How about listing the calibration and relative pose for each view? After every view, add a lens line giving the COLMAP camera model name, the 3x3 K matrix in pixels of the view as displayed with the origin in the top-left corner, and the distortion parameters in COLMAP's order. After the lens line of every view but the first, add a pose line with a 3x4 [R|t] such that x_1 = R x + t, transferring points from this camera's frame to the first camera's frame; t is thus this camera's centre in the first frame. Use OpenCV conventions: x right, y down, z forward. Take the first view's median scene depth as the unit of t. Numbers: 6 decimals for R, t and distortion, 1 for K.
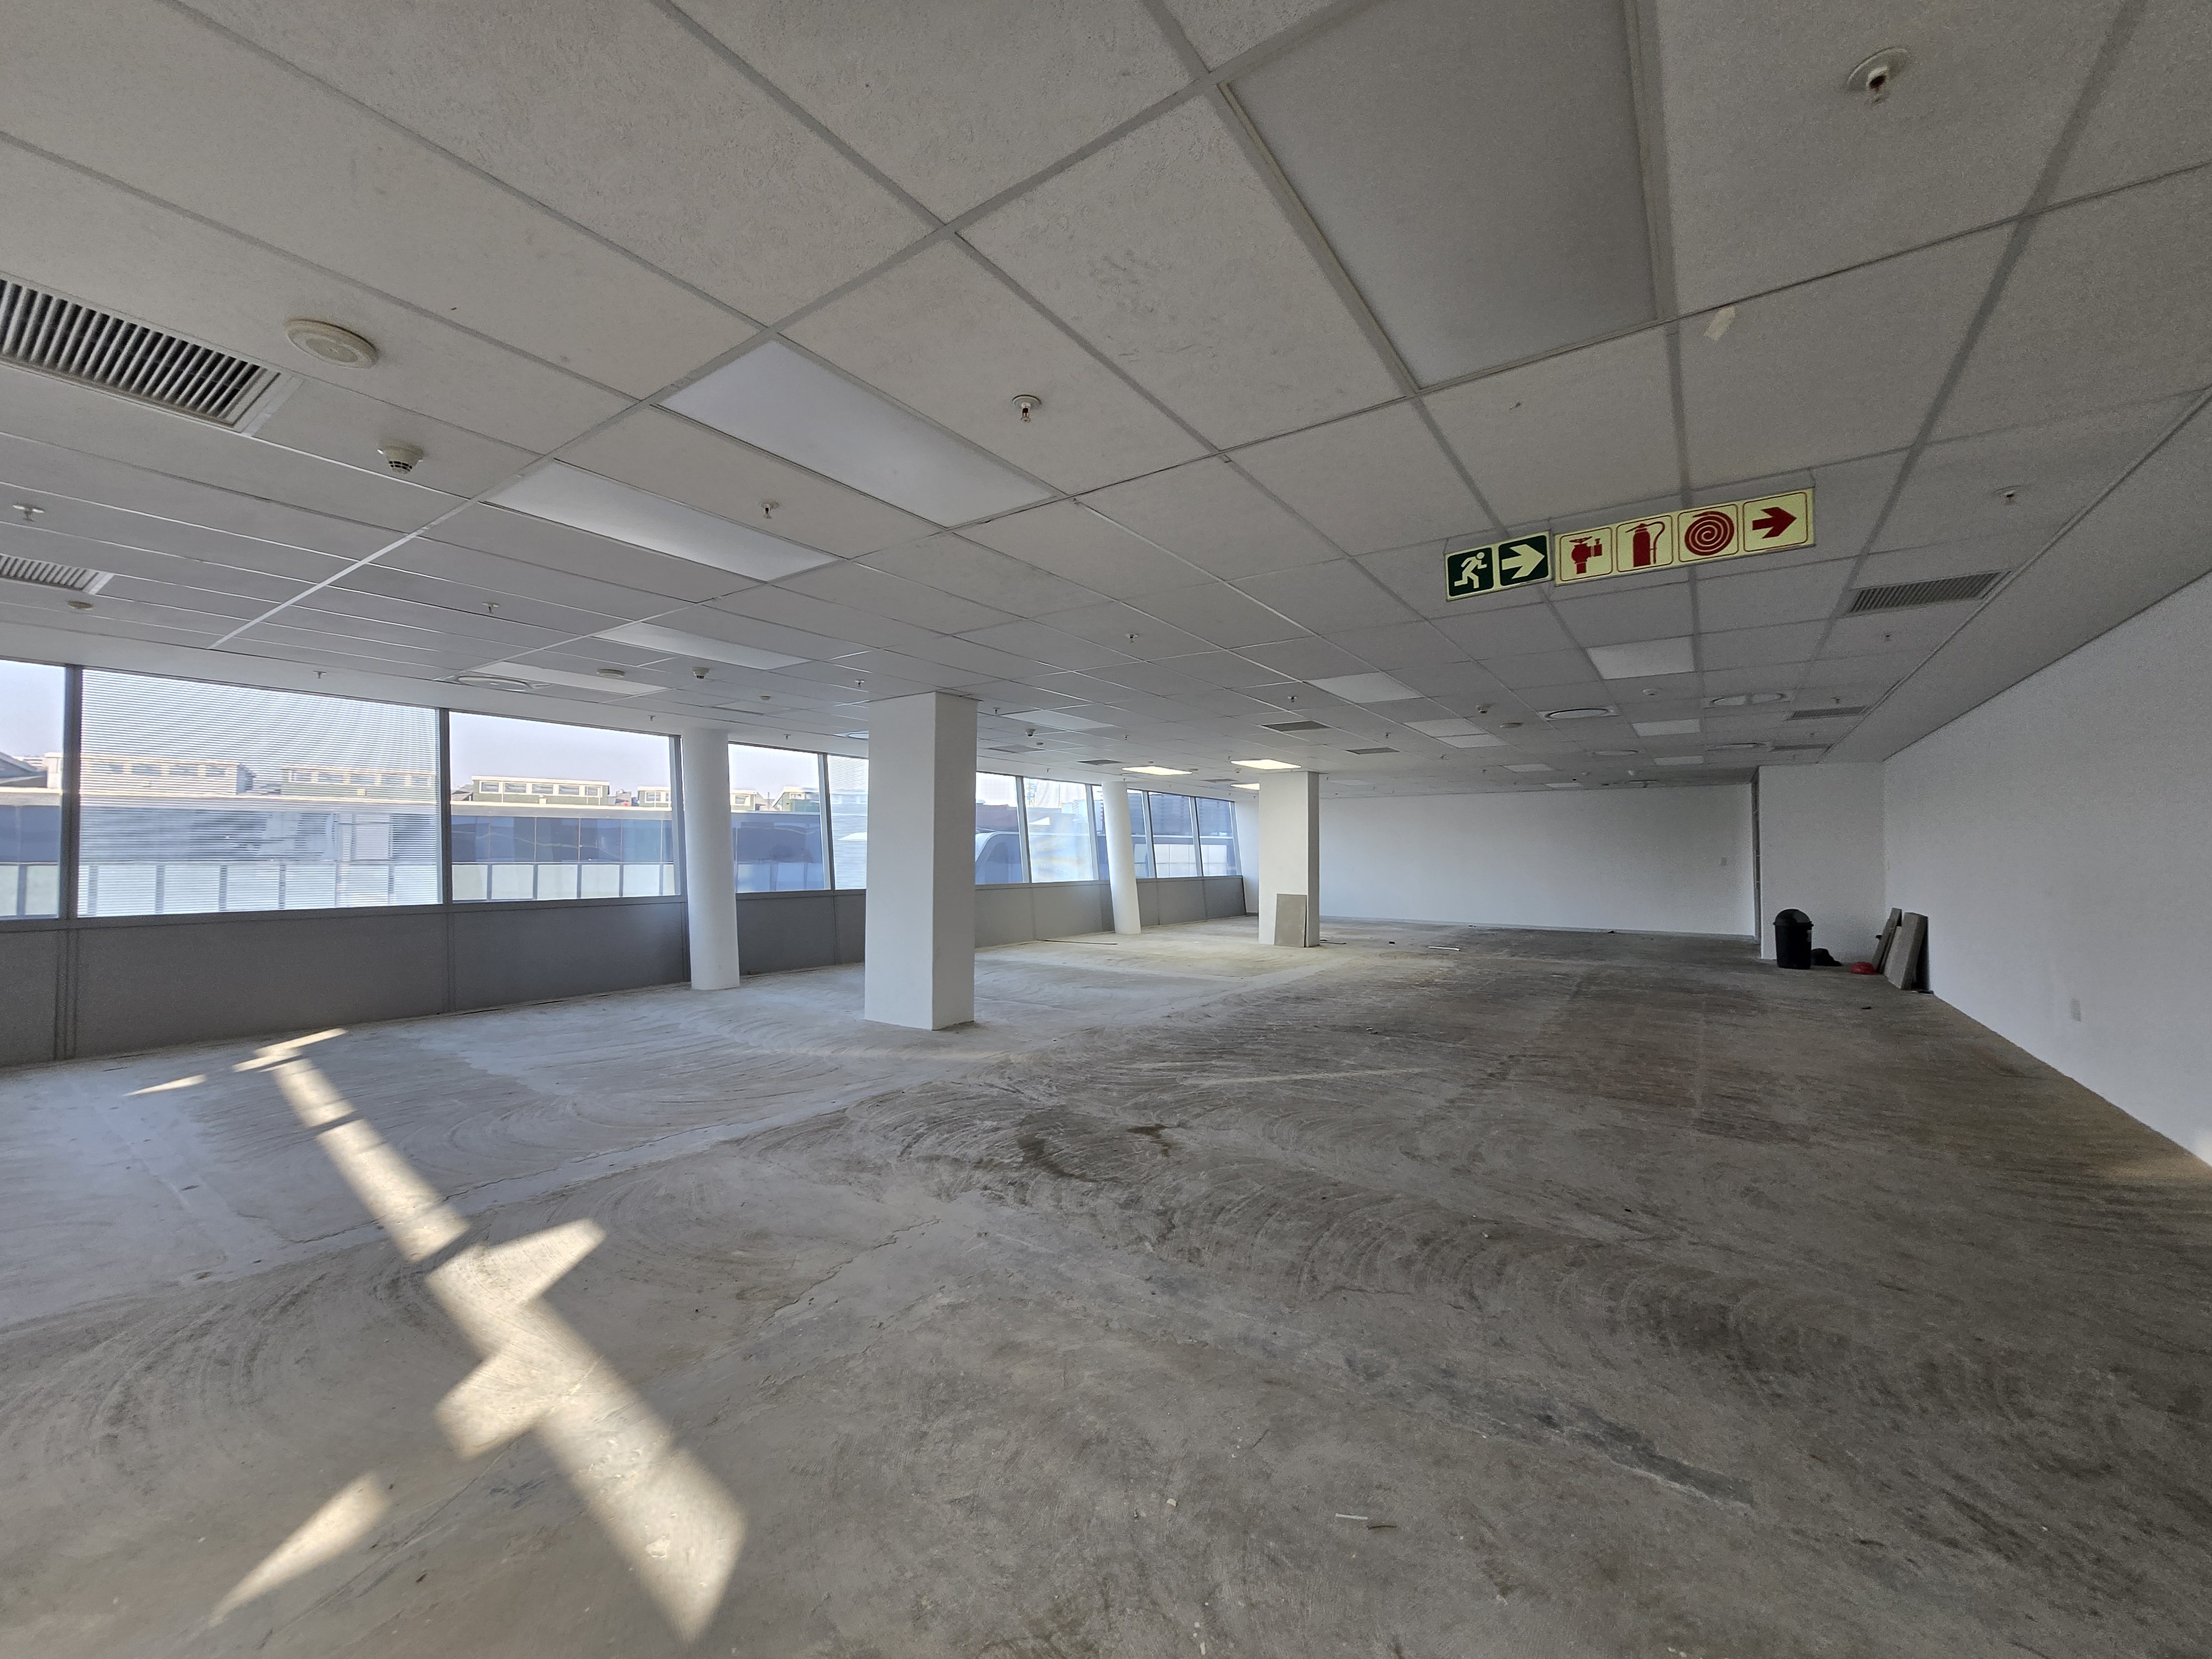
lens RADIAL K [[882.9, 0, 1106.0], [0, 882.9, 829.5], [0, 0, 1]] dist [0.000567, 0.000010]
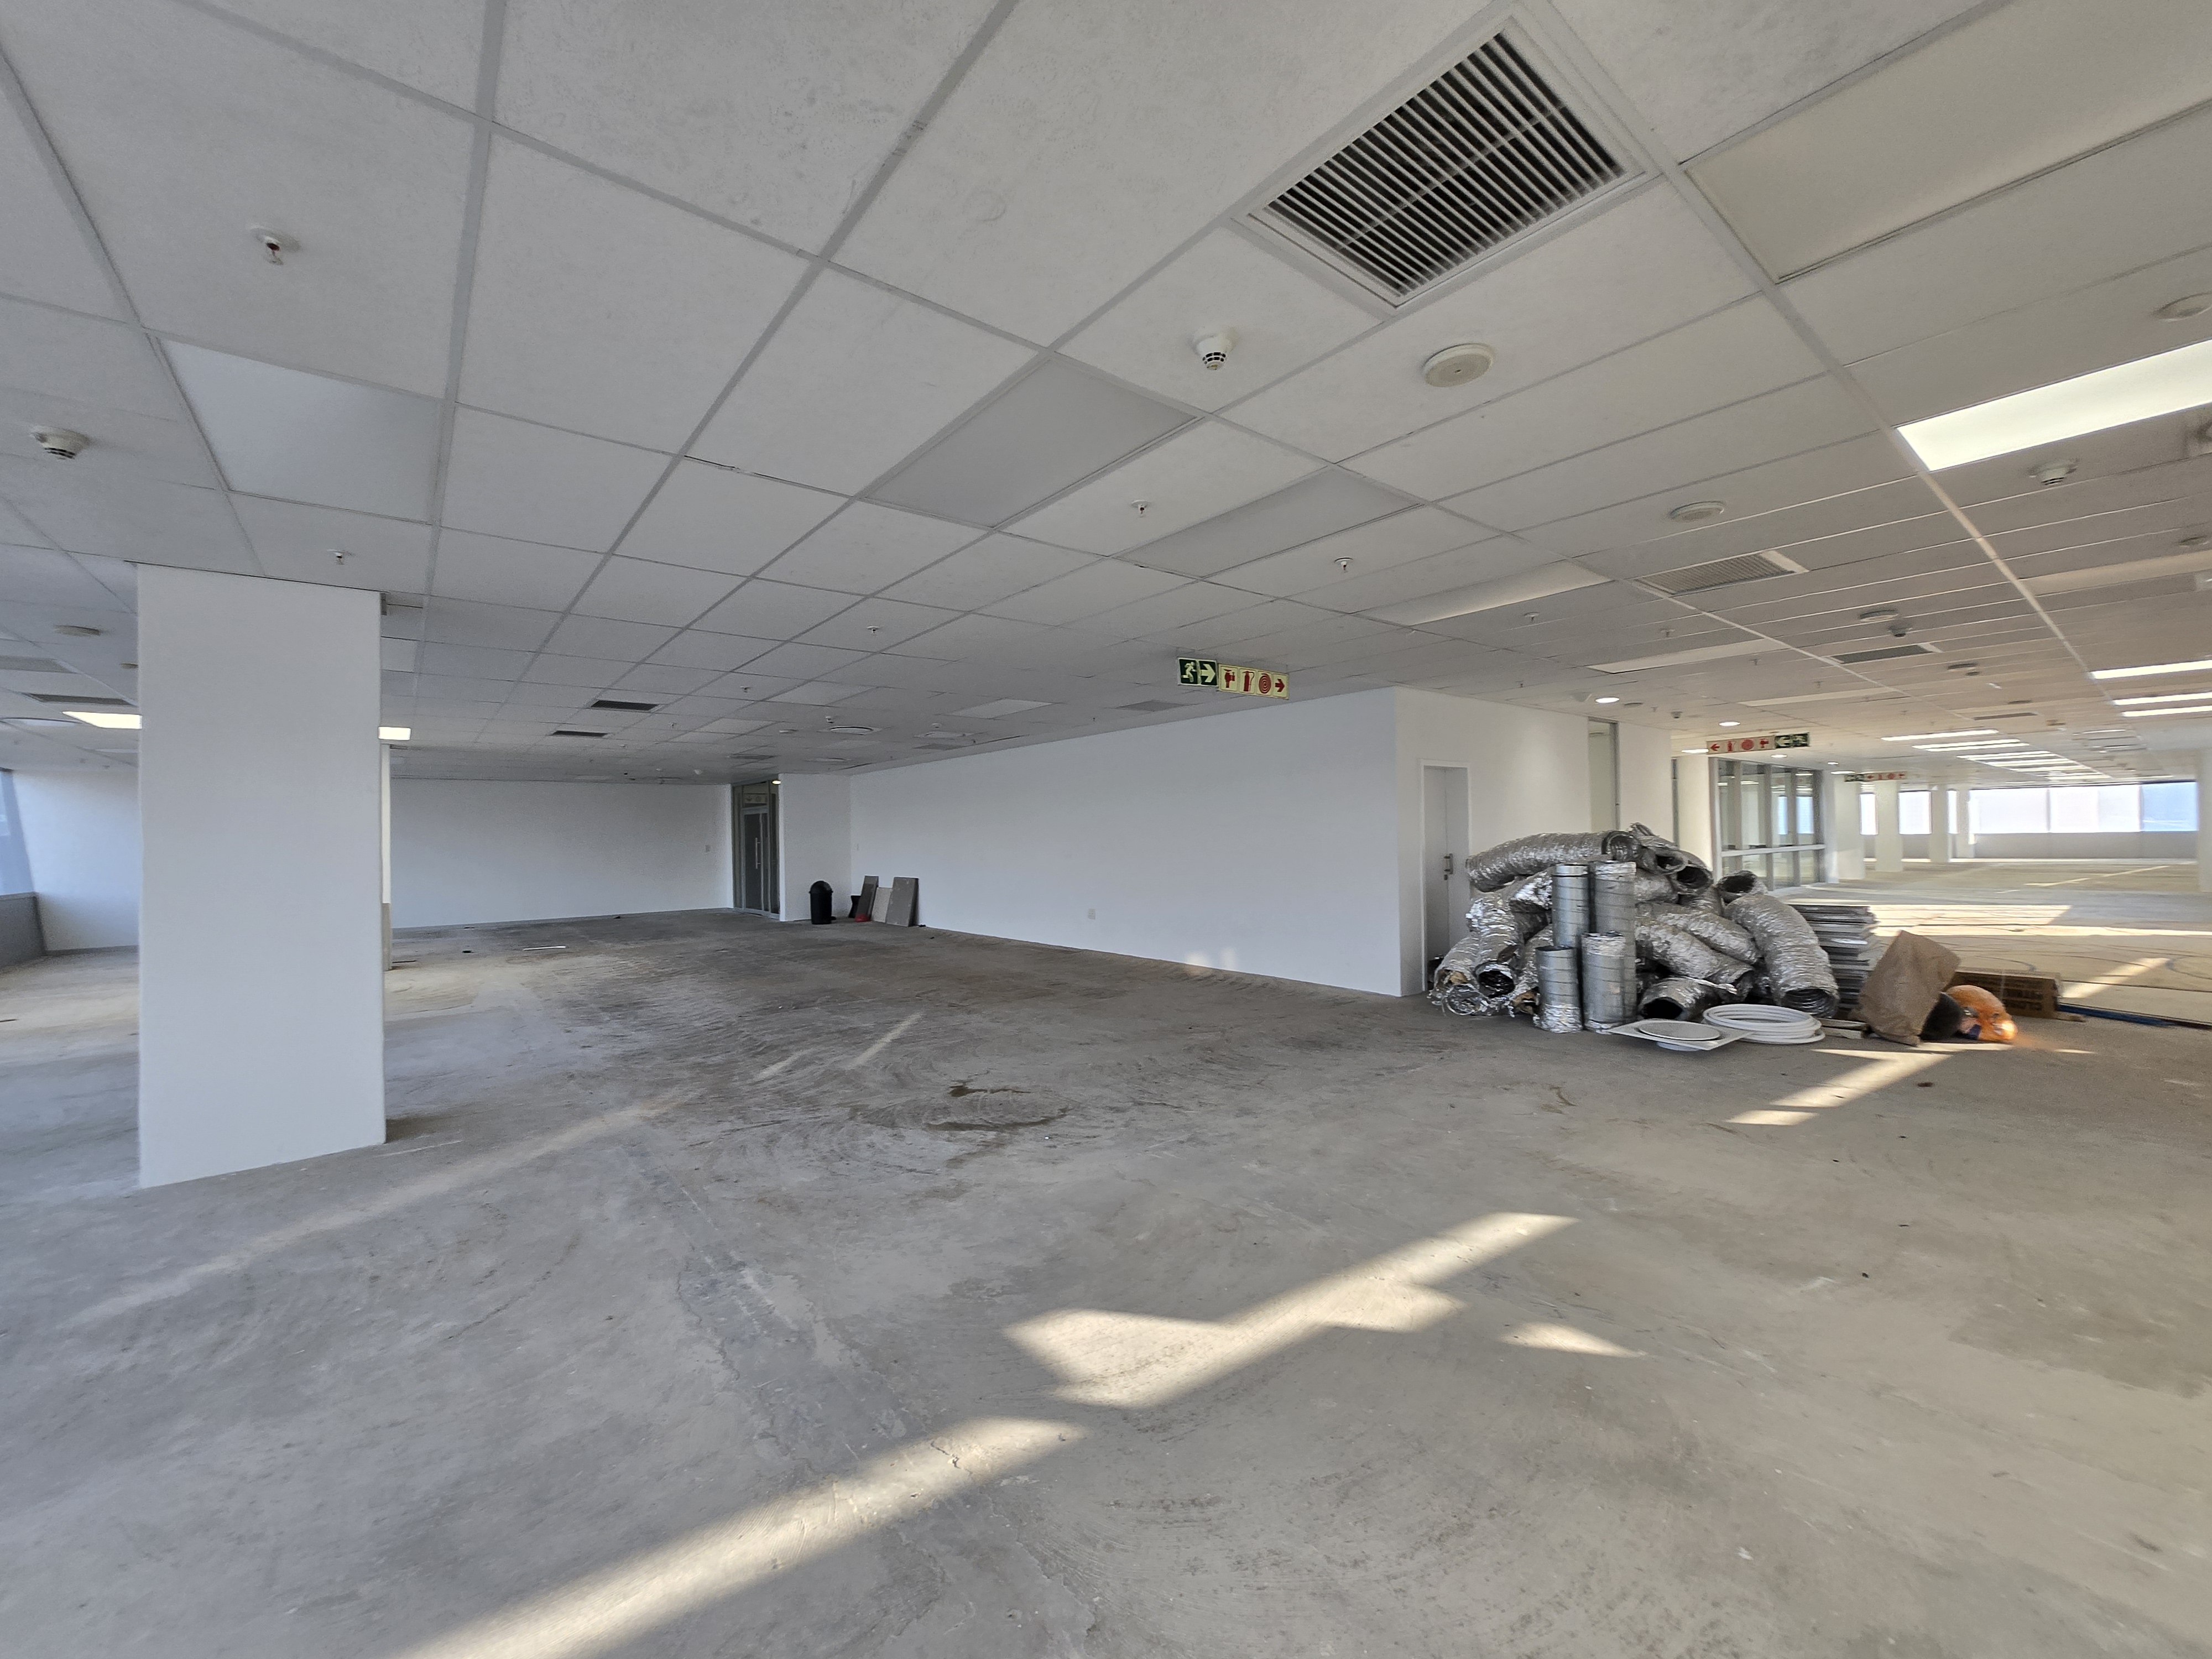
lens RADIAL K [[873.9, 0, 1097.9], [0, 873.9, 821.4], [0, 0, 1]] dist [-0.001083, -0.000761]
pose [[0.278426, 0.005774, 0.960440, -1.281310], [-0.006482, 0.999970, -0.004132, 0.006456], [-0.960436, -0.005075, 0.278455, 0.708164]]
